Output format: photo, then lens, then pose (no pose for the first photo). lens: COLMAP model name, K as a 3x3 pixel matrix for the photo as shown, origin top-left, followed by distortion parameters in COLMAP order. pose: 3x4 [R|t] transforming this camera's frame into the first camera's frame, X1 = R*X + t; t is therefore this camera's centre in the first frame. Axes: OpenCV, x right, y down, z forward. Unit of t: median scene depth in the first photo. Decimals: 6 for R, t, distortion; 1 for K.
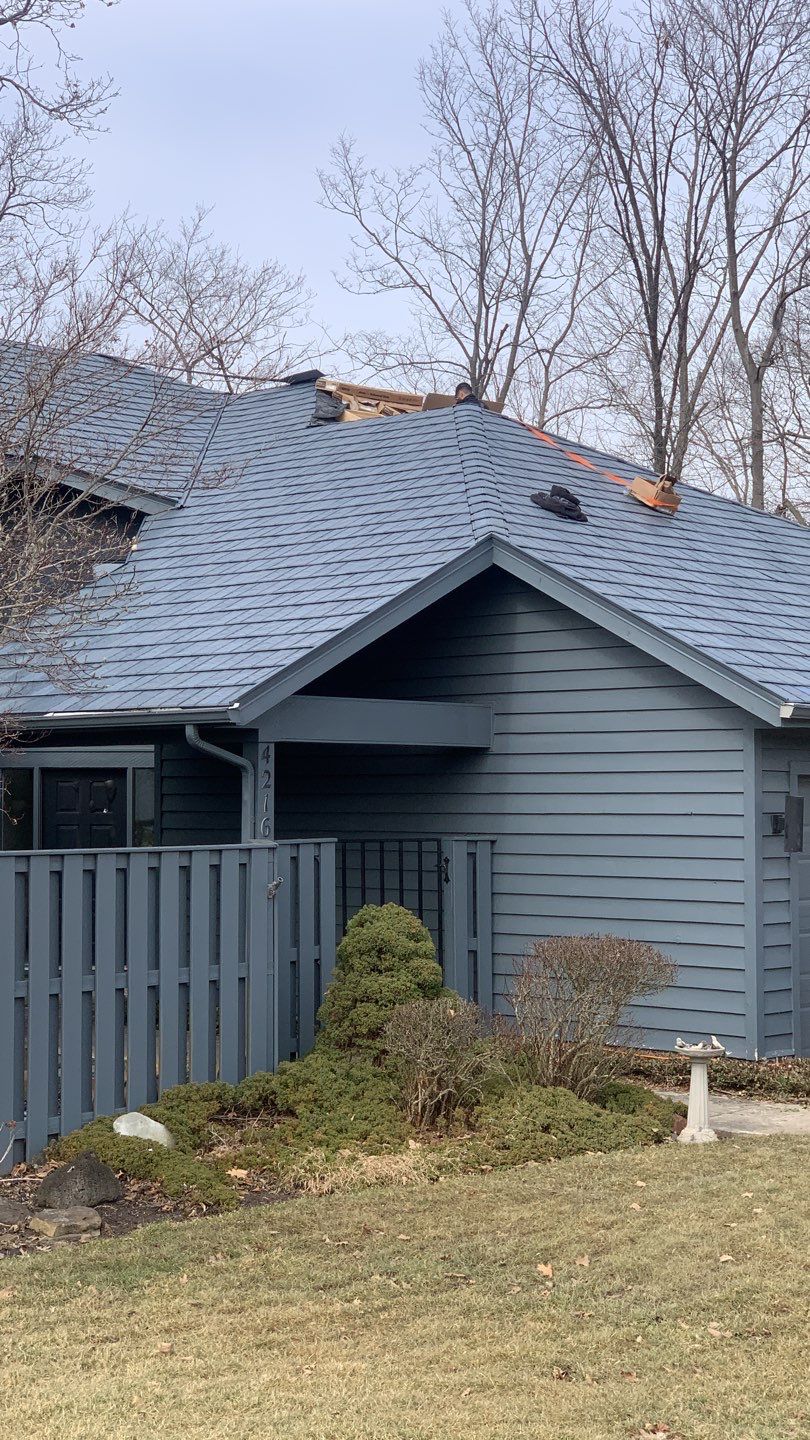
lens RADIAL K [[2261.6, 0, 405.0], [0, 2261.6, 720.0], [0, 0, 1]] dist [0.050152, 0.041633]
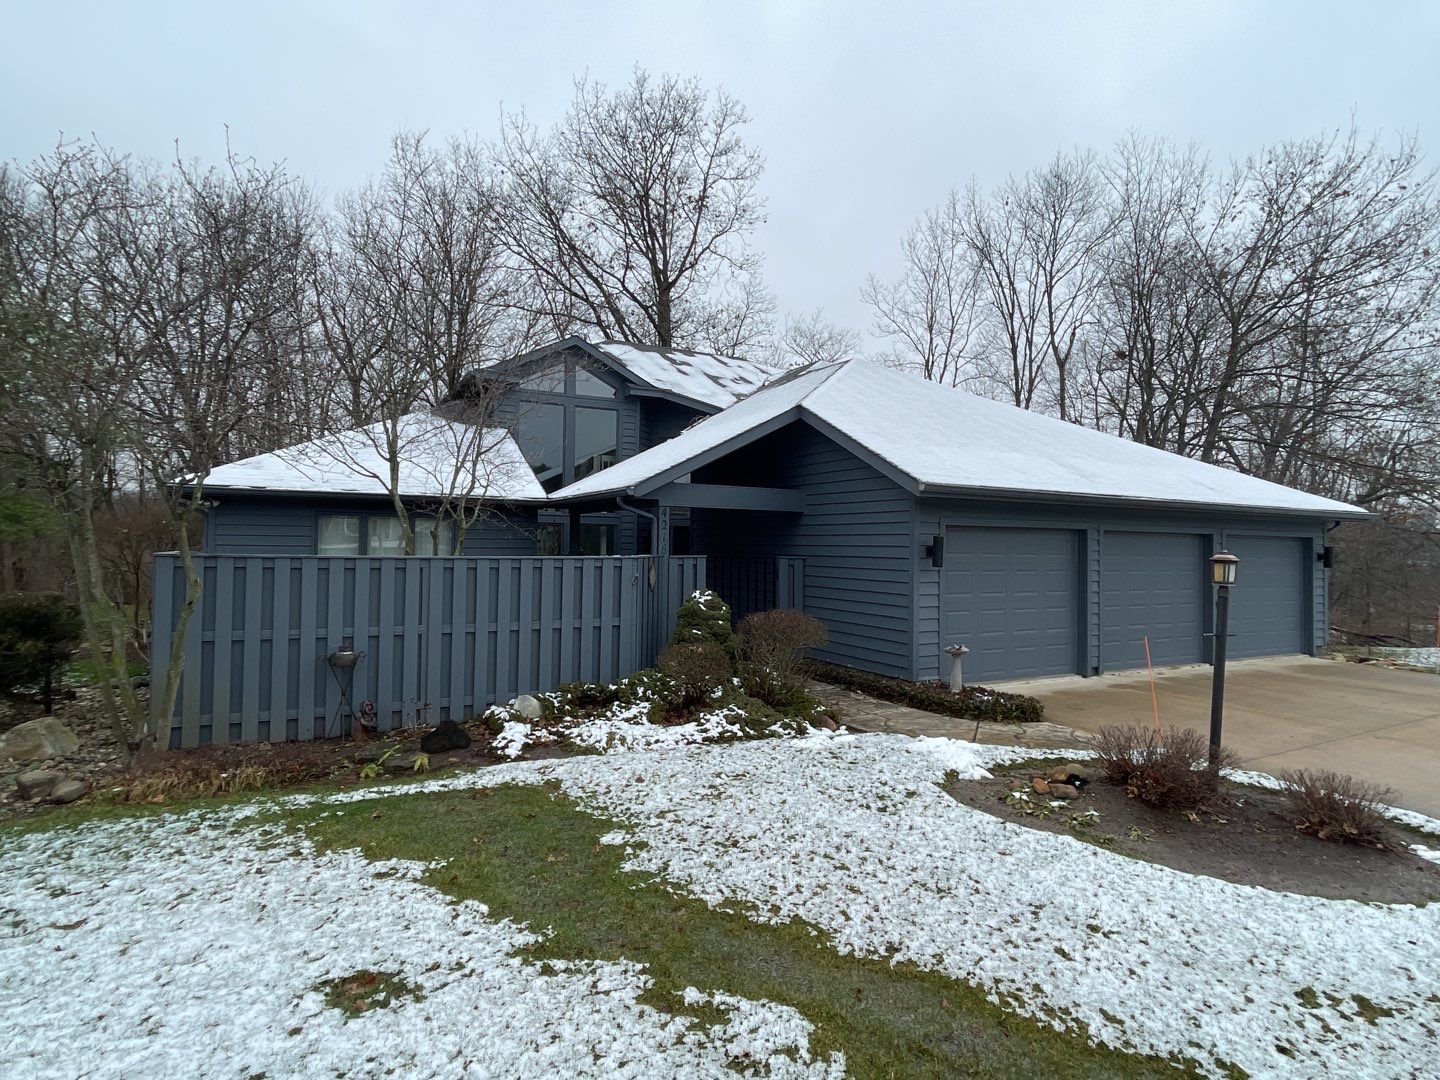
lens RADIAL K [[780.0, 0, 720.0], [0, 780.0, 540.0], [0, 0, 1]] dist [-0.000673, 0.000061]
pose [[0.949626, 0.011884, -0.313161, 0.186314], [-0.004144, 0.999670, 0.025370, 0.019994], [0.313359, -0.022794, 0.949361, 0.329785]]
